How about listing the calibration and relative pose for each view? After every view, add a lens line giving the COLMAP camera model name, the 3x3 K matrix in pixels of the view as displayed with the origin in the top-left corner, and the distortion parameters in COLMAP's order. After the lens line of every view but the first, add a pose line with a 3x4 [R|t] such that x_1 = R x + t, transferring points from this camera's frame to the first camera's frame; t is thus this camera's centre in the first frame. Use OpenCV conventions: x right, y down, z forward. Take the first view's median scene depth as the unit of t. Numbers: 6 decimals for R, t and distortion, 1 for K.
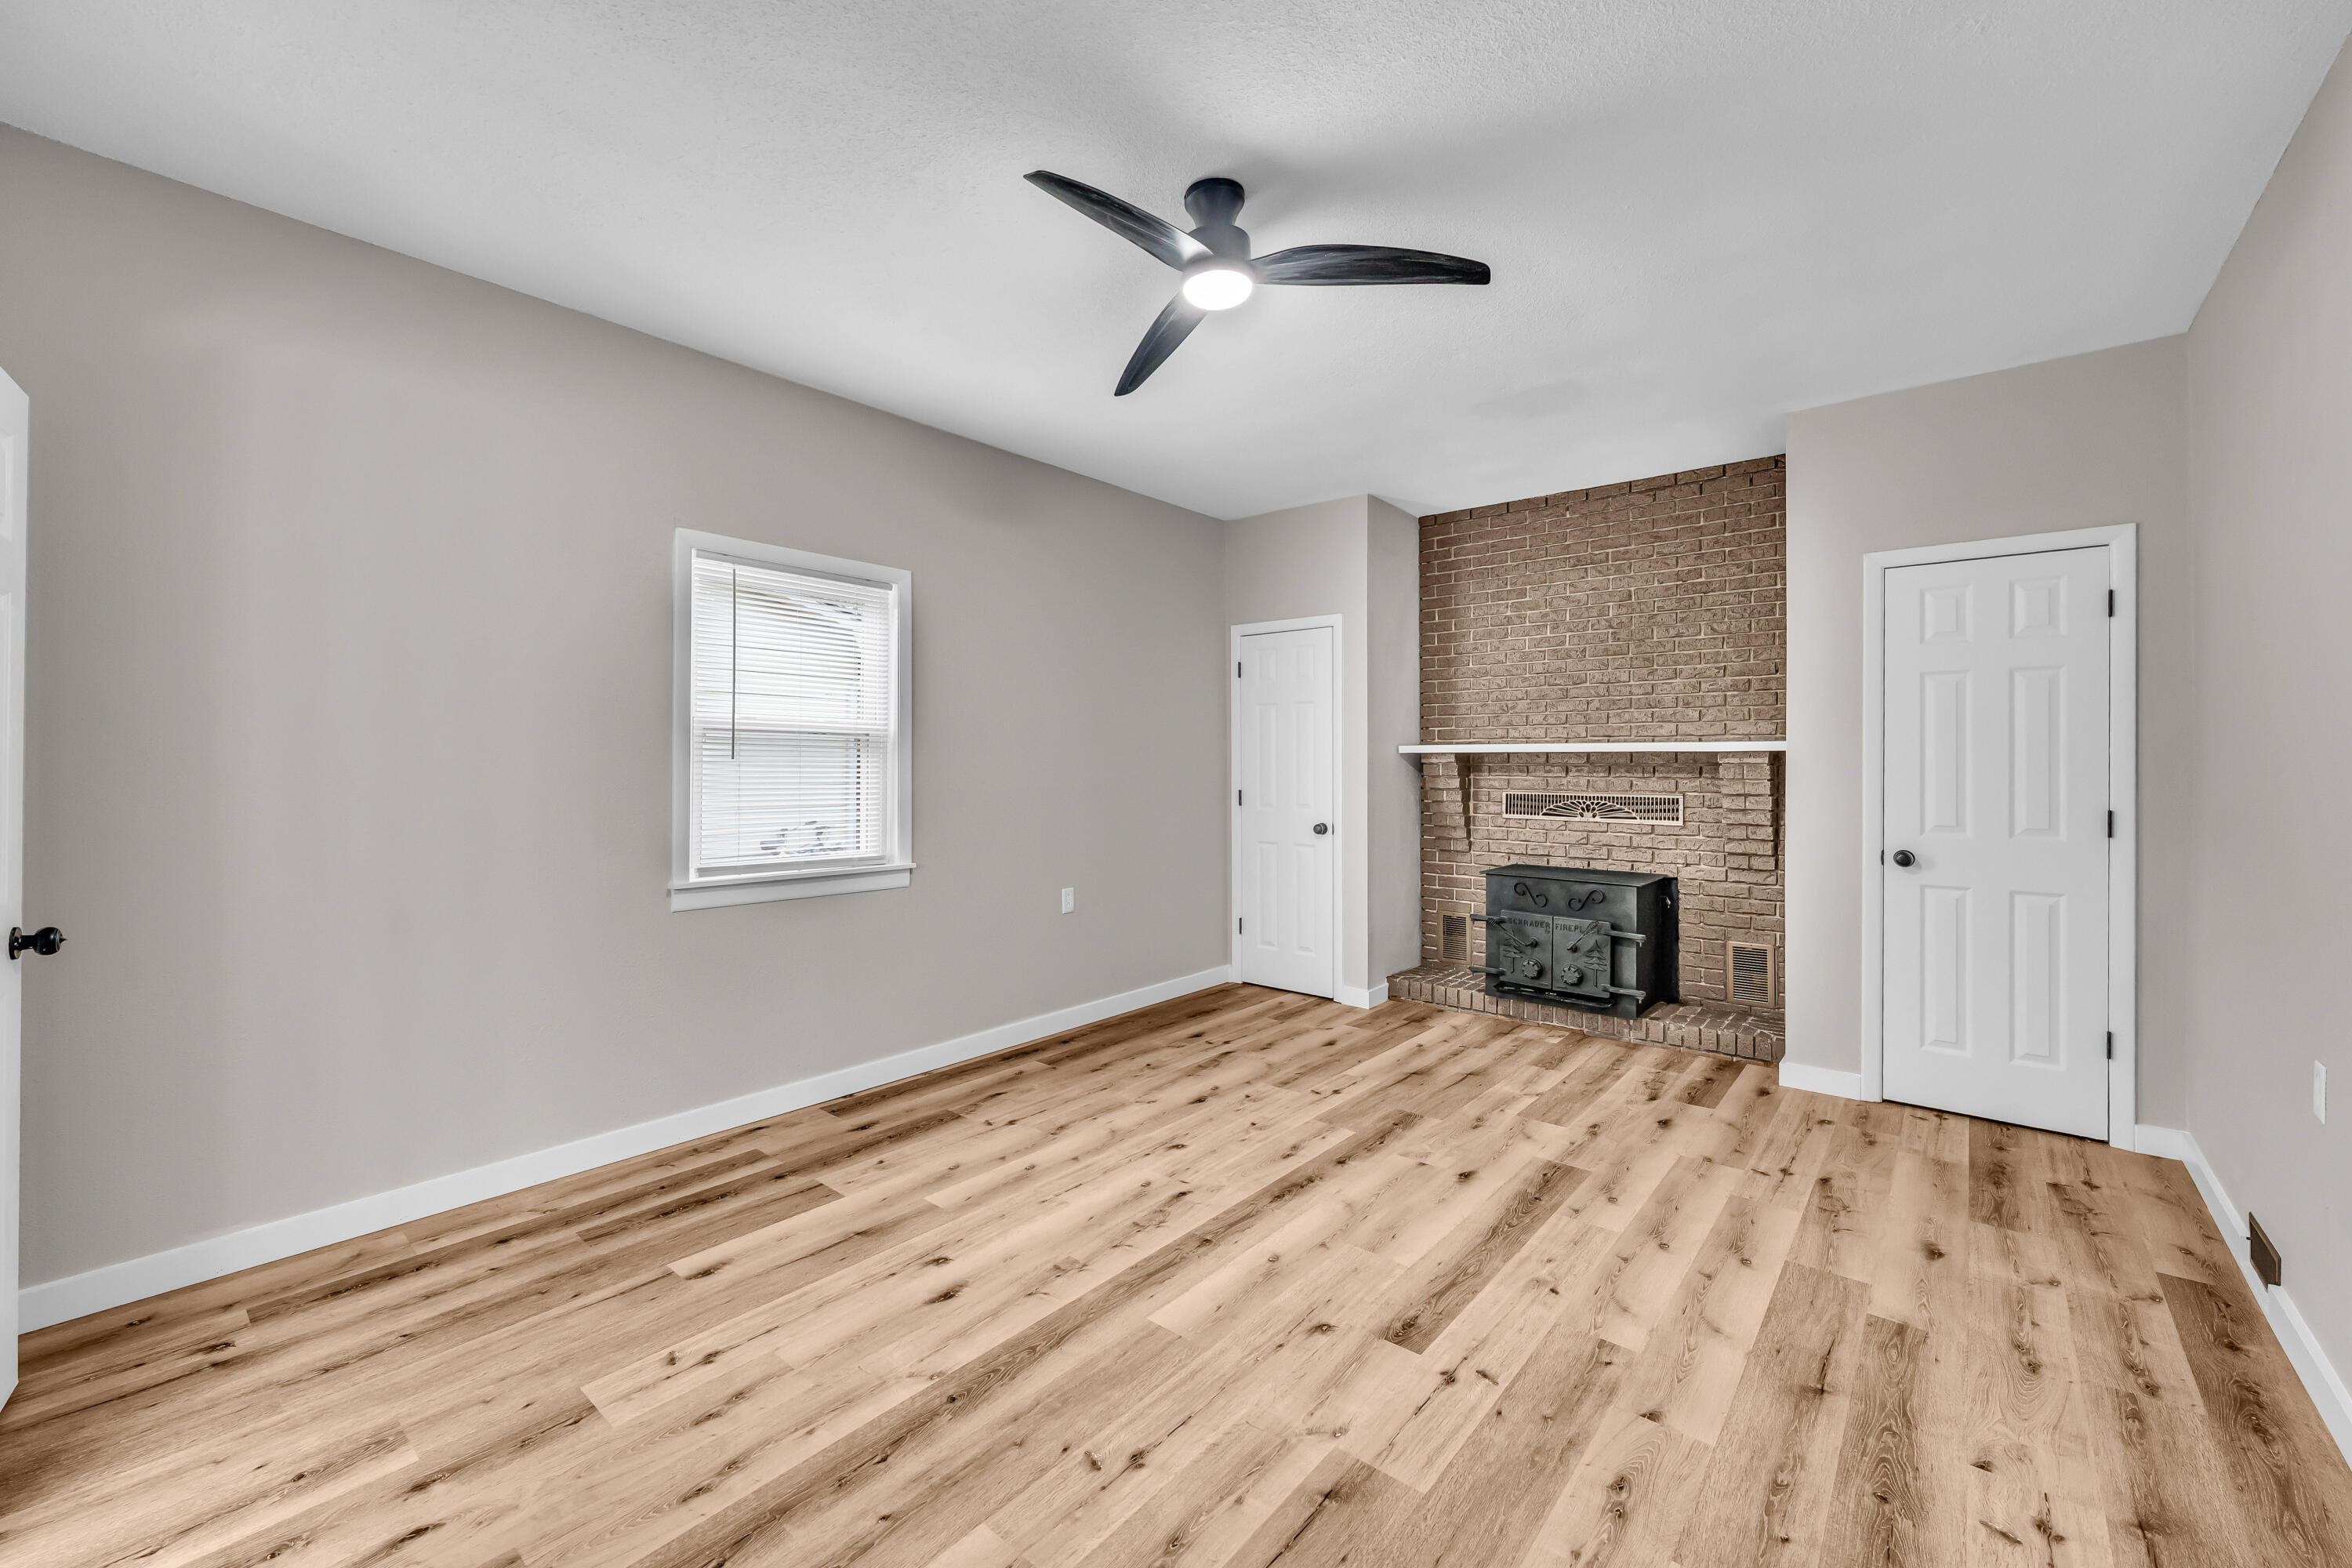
lens RADIAL K [[941.7, 0, 1180.7], [0, 941.7, 763.9], [0, 0, 1]] dist [0.001883, 0.000358]
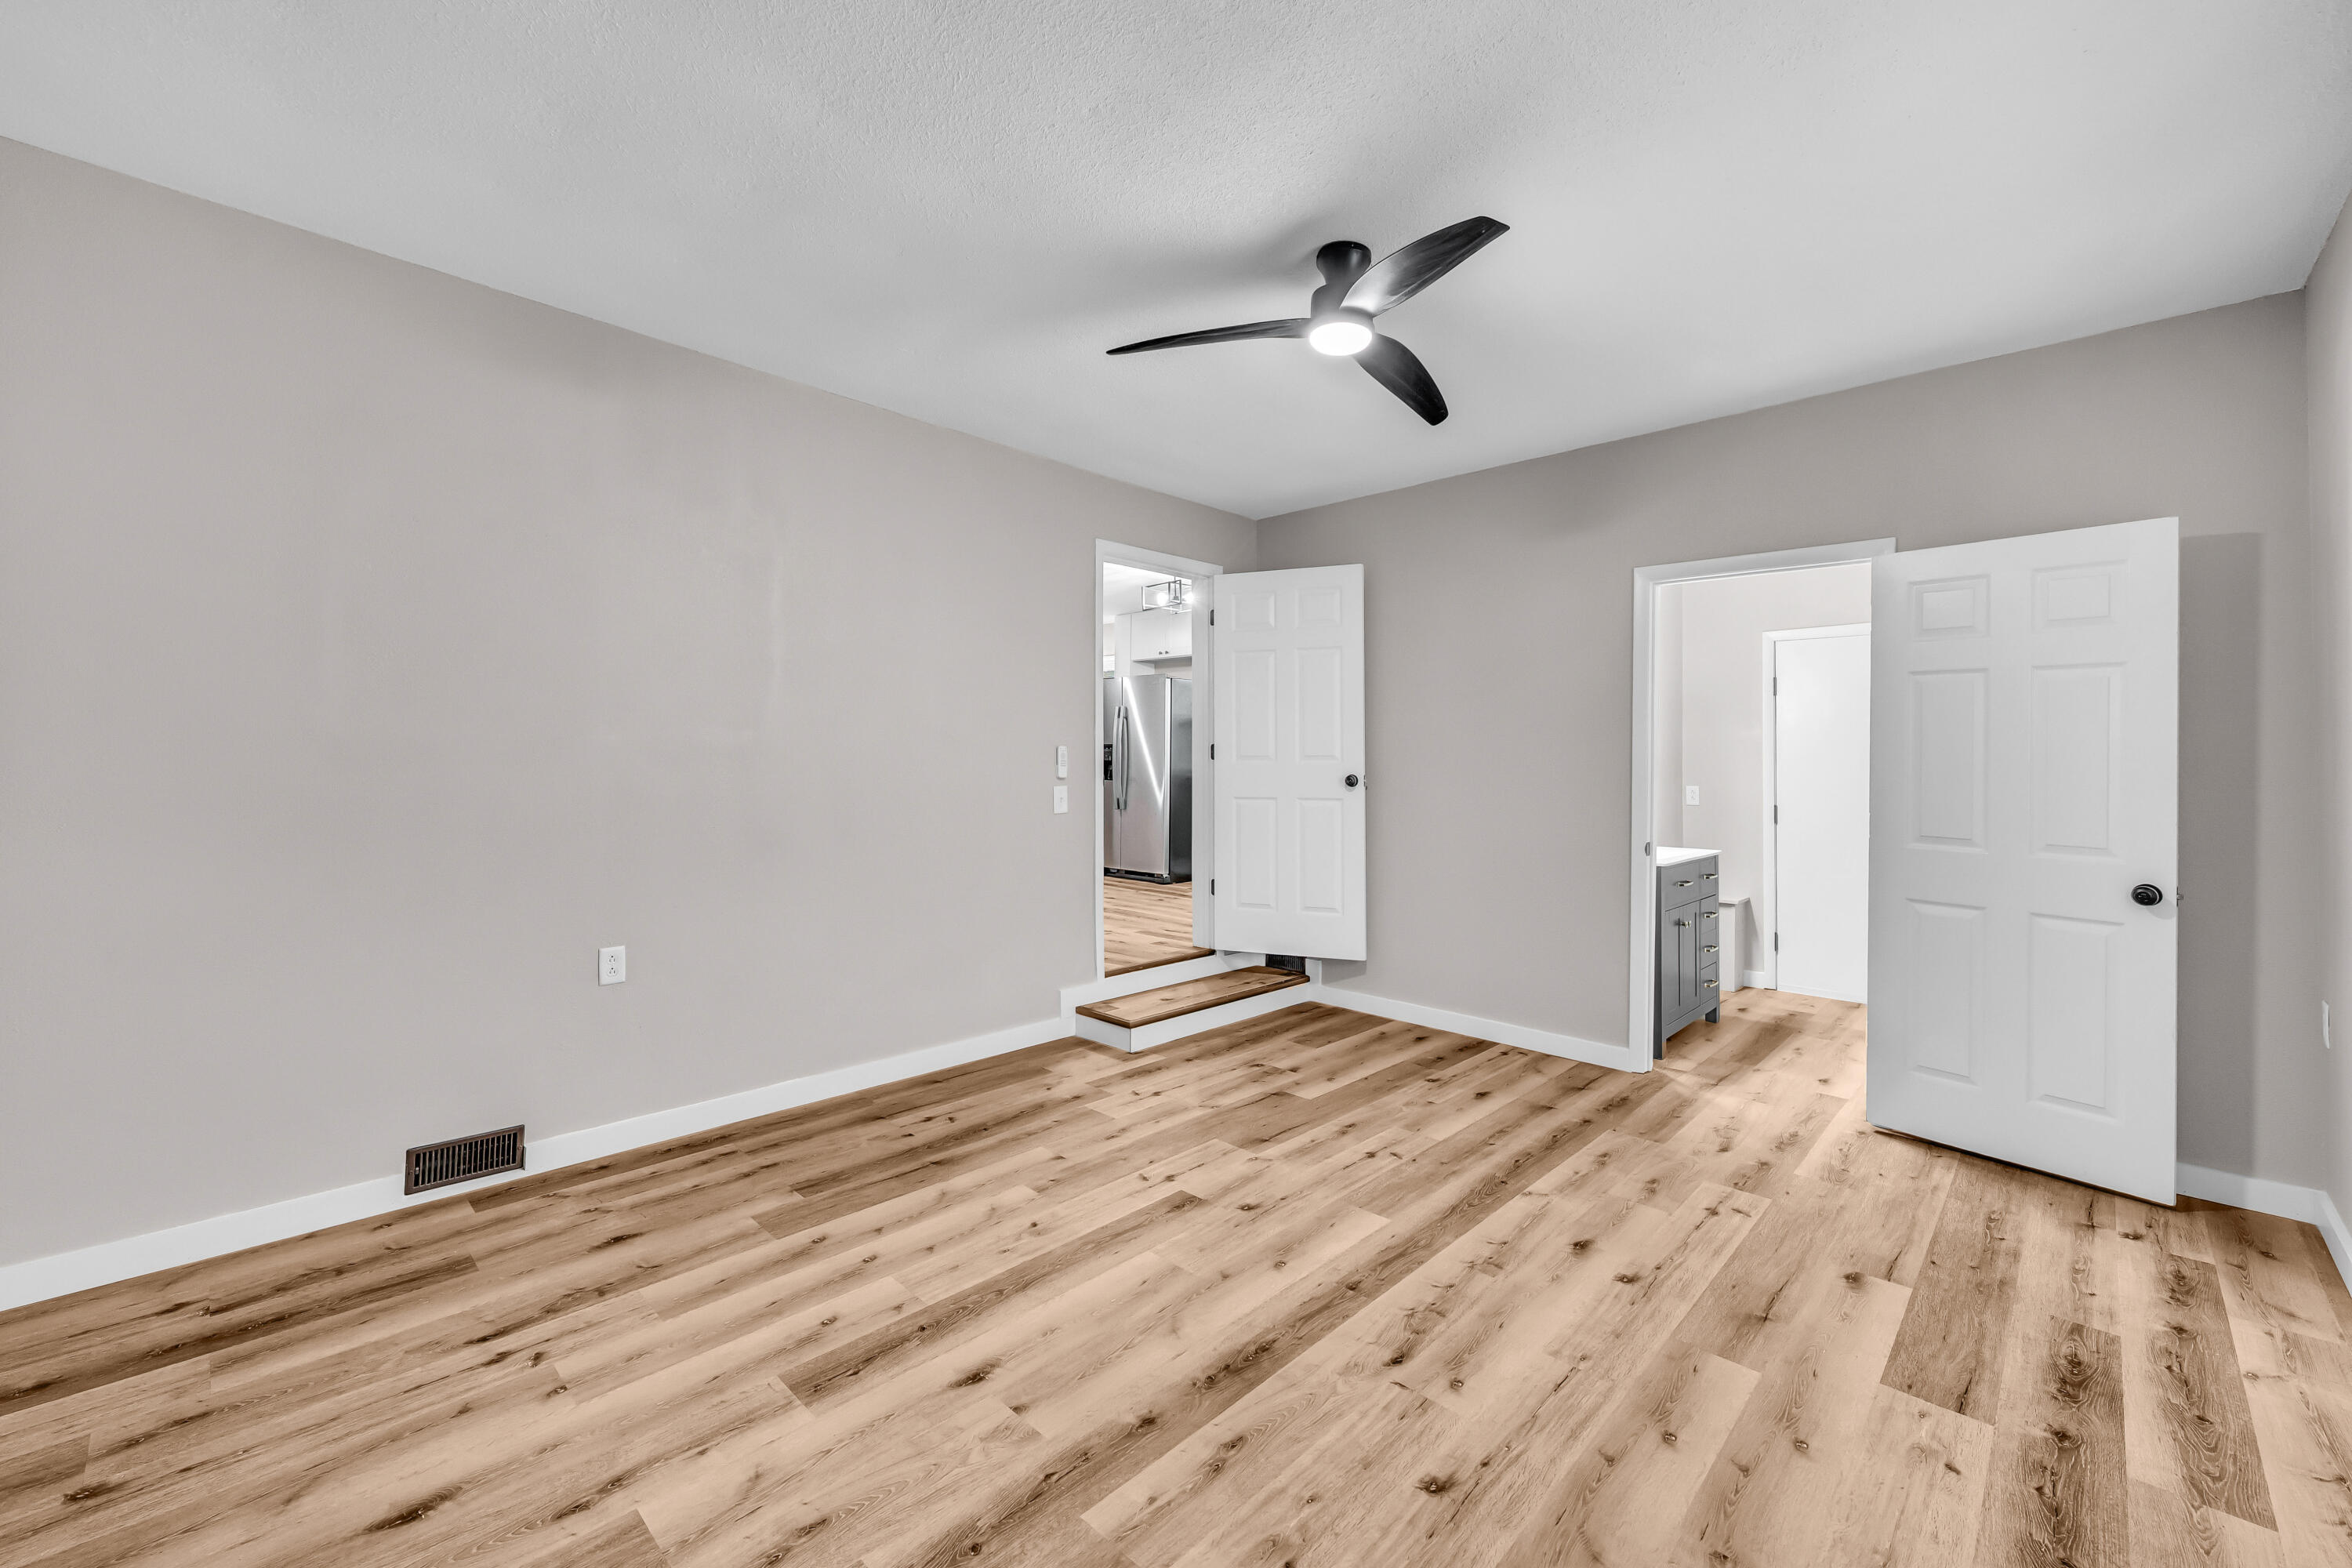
lens RADIAL K [[941.7, 0, 1180.7], [0, 941.7, 763.9], [0, 0, 1]] dist [0.001883, 0.000358]
pose [[-0.997529, -0.013868, 0.068880, 0.131214], [-0.013722, 0.999903, 0.002579, 0.000958], [-0.068909, 0.001628, -0.997622, 1.841297]]
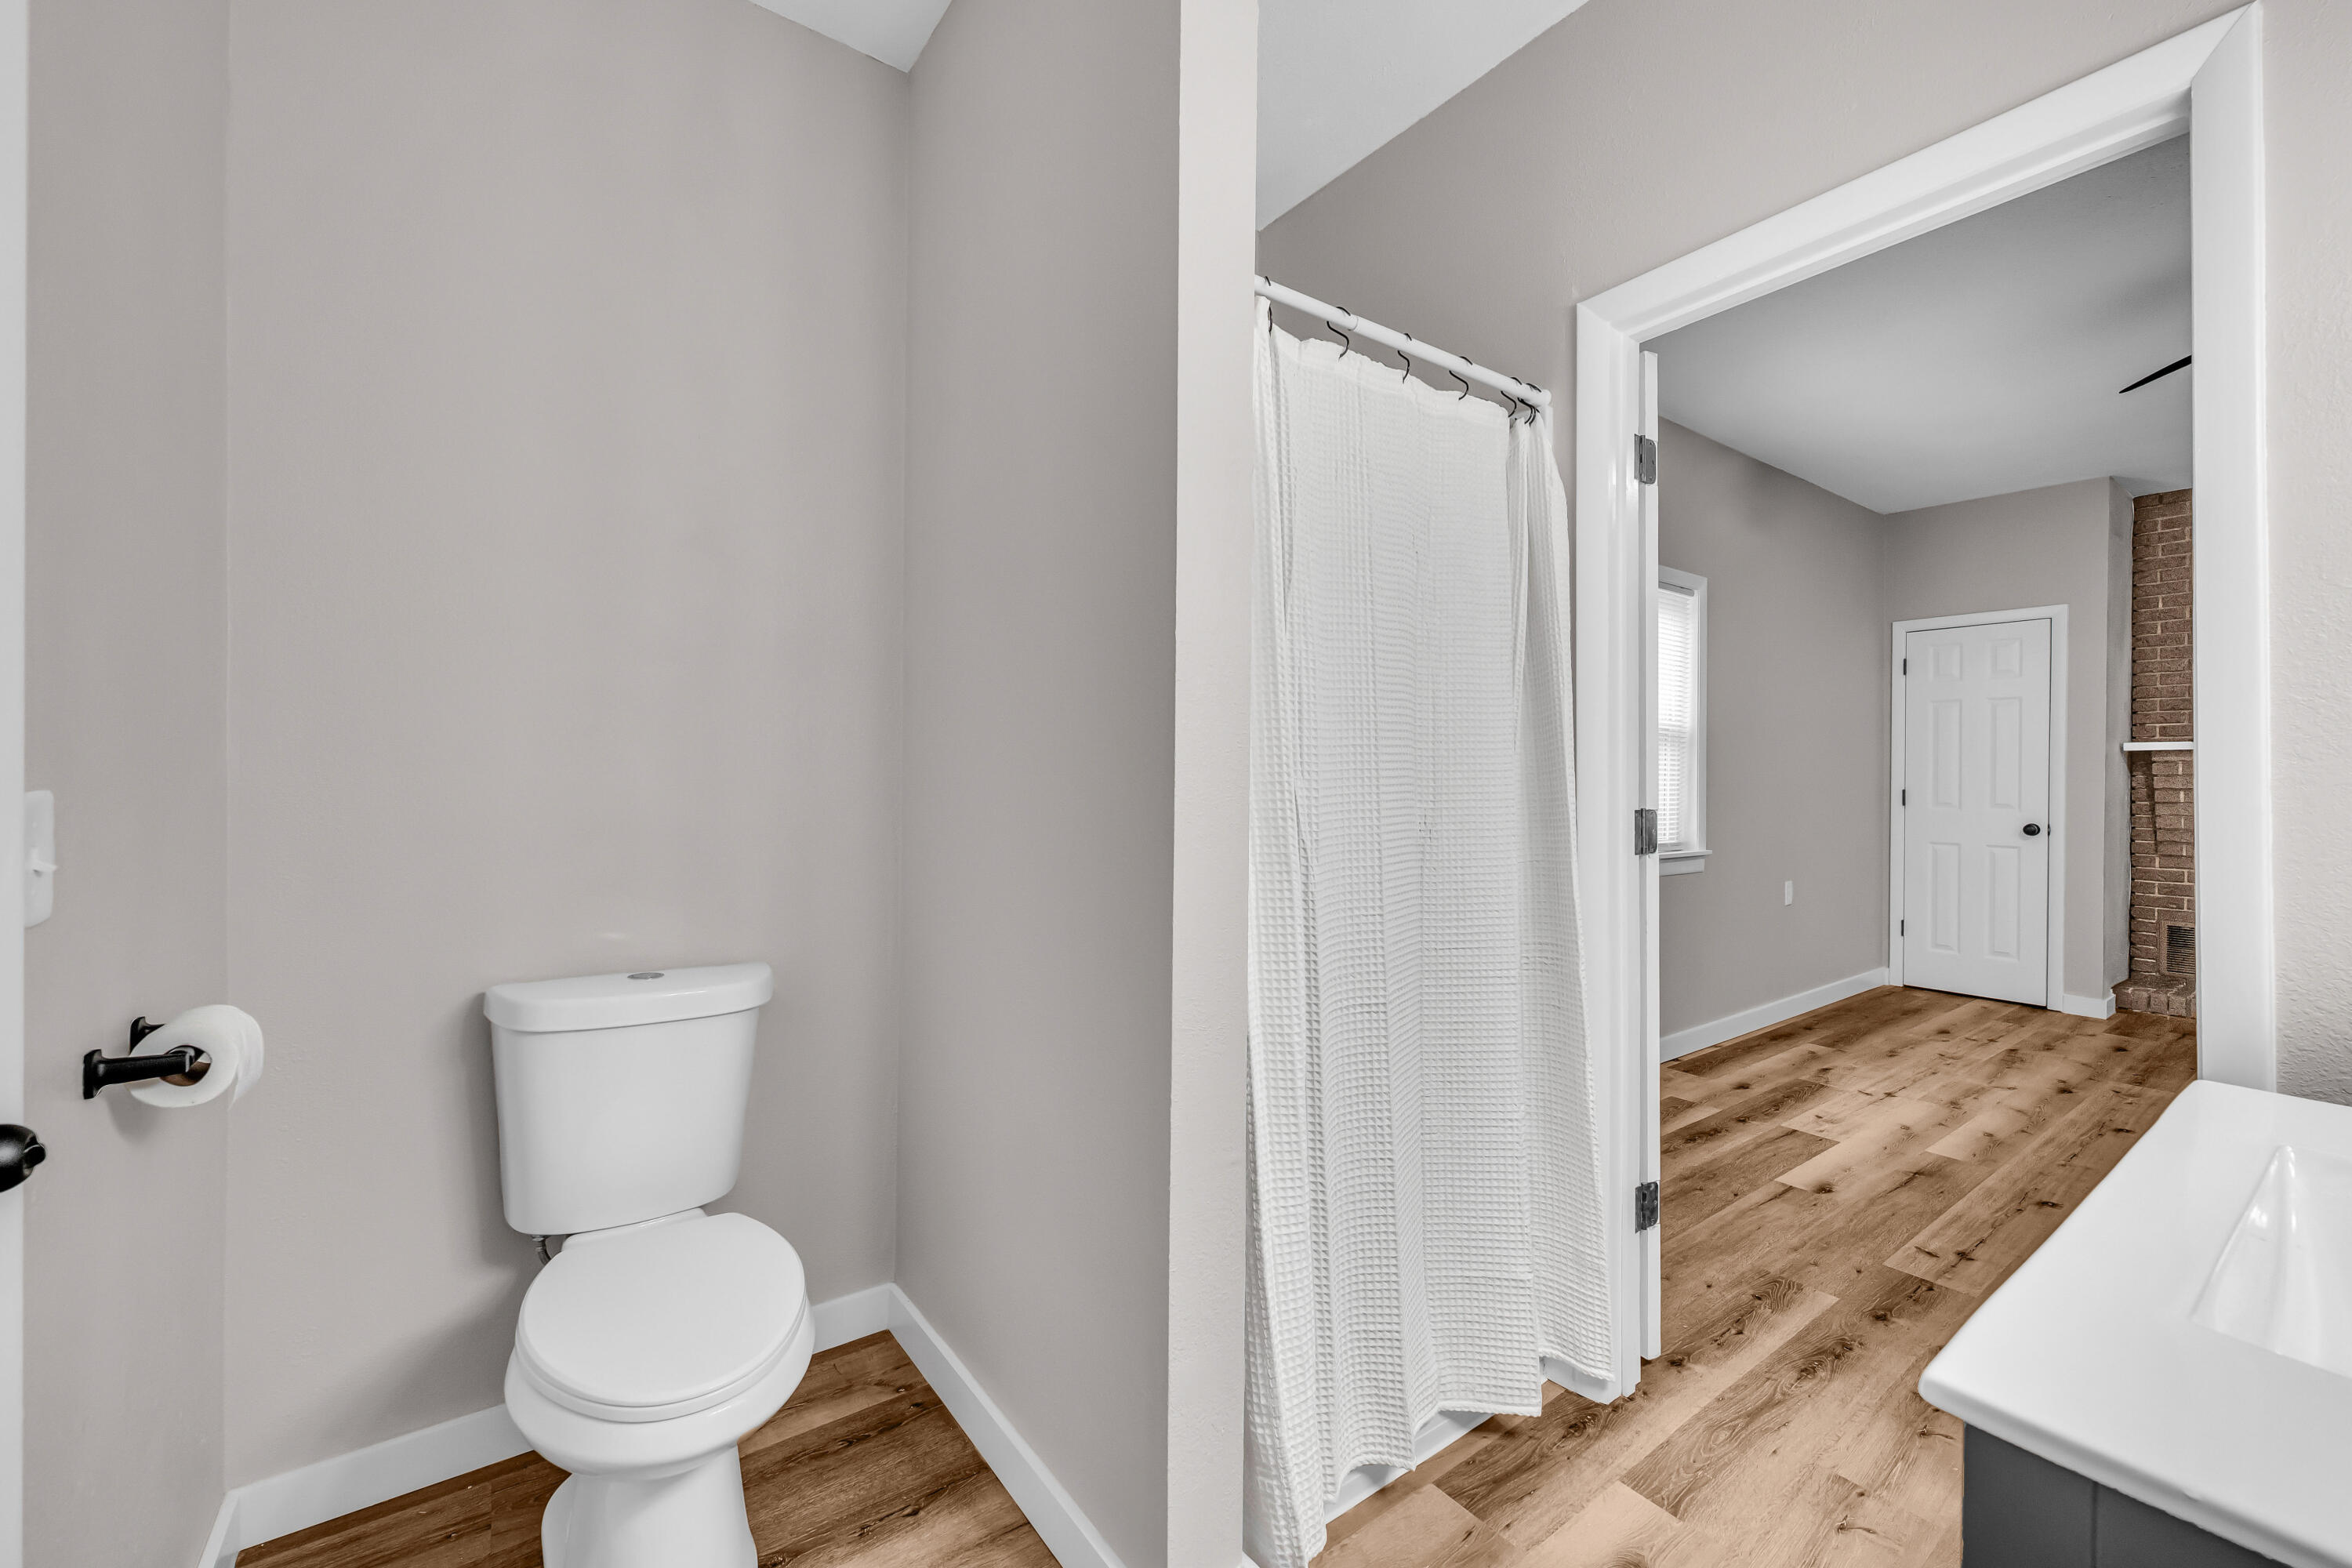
lens RADIAL K [[938.0, 0, 1176.0], [0, 938.0, 784.0], [0, 0, 1]] dist [0.001168, 0.000240]
pose [[0.970250, 0.005488, -0.242043, -0.897009], [-0.003659, 0.999961, 0.008007, 0.034729], [0.242078, -0.006884, 0.970232, -0.268859]]
